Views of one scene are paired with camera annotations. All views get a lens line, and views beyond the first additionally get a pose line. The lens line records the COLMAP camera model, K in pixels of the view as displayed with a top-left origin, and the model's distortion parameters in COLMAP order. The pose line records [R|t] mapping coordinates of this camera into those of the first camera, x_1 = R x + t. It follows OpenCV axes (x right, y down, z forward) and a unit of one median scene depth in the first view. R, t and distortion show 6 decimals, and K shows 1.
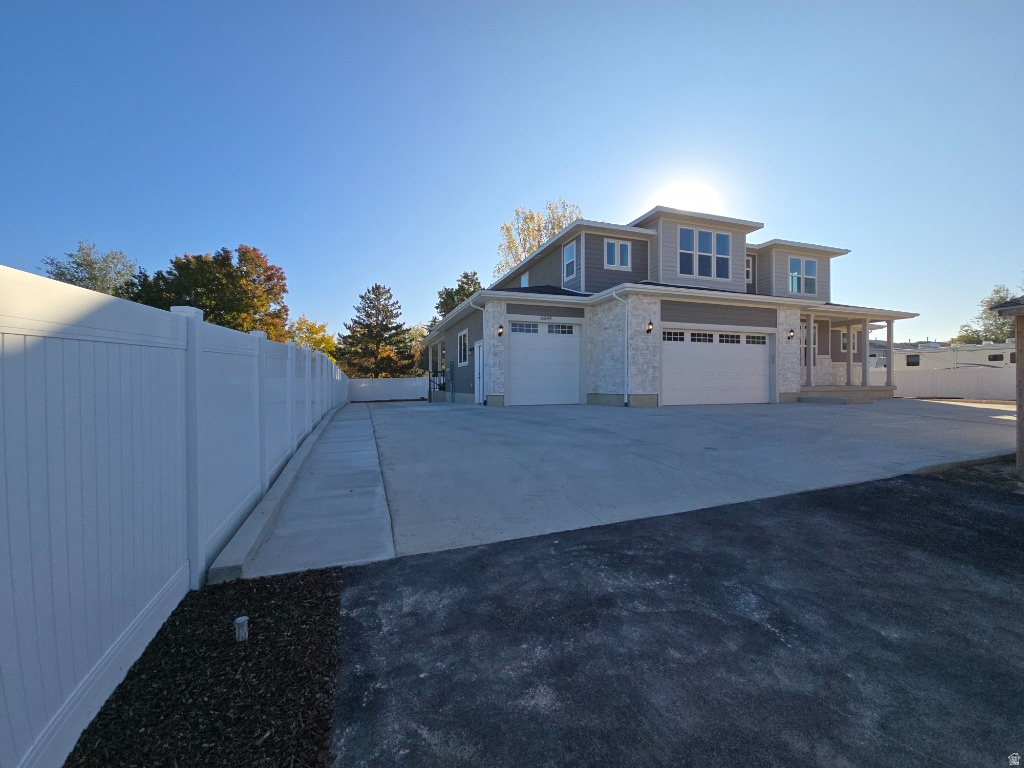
lens RADIAL K [[411.4, 0, 516.4], [0, 411.4, 377.5], [0, 0, 1]] dist [0.002557, -0.001017]
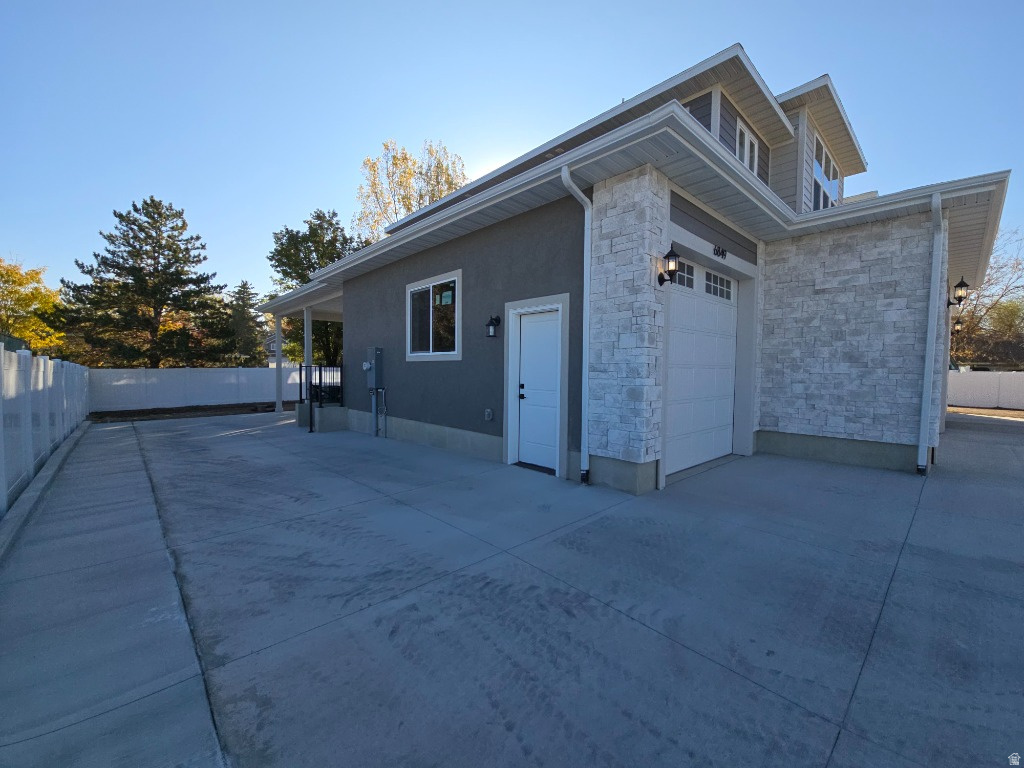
lens RADIAL K [[411.4, 0, 510.1], [0, 411.4, 381.0], [0, 0, 1]] dist [0.002557, -0.001017]
pose [[0.922124, 0.005763, 0.386853, -0.111985], [-0.022361, 0.999012, 0.038418, -0.013002], [-0.386249, -0.044077, 0.921341, 0.297500]]
